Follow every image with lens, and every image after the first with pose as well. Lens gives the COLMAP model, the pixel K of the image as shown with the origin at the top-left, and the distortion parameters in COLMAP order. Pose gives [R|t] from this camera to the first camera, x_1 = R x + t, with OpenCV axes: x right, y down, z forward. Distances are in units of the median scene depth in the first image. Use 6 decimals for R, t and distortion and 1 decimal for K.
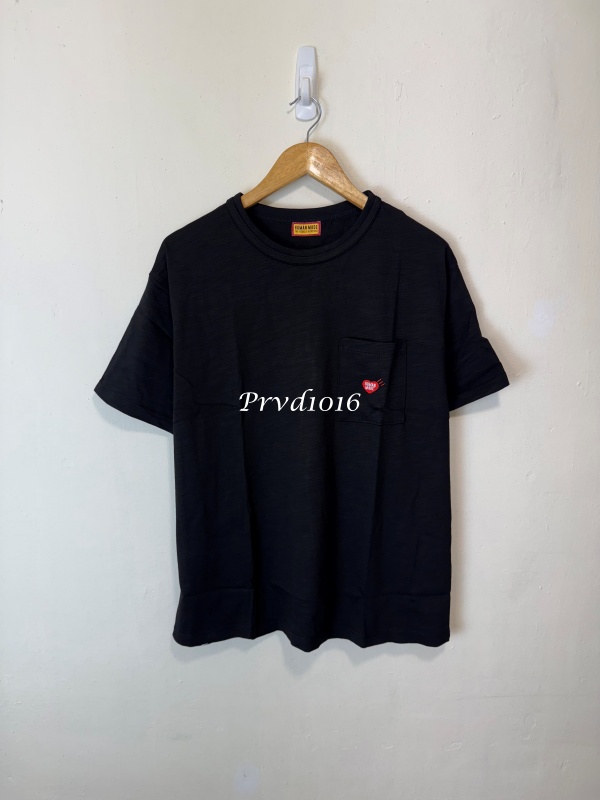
lens RADIAL K [[550.2, 0, 300.0], [0, 550.2, 400.0], [0, 0, 1]] dist [0.062996, 0.000021]
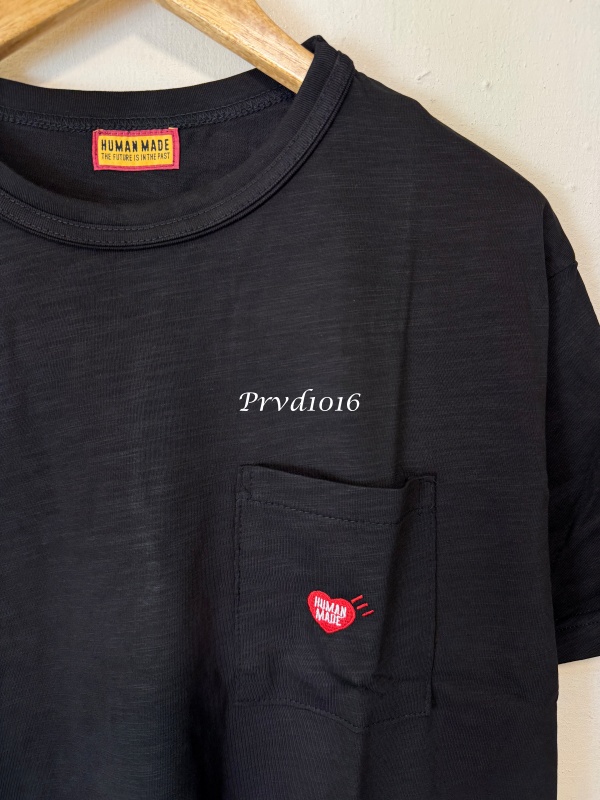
lens RADIAL K [[571.1, 0, 300.0], [0, 571.1, 400.0], [0, 0, 1]] dist [-0.001997, -0.000357]
pose [[0.999699, 0.002029, 0.024461, 0.103580], [0.000267, 0.995618, -0.093511, -0.123536], [-0.024544, 0.093489, 0.995318, 0.662188]]
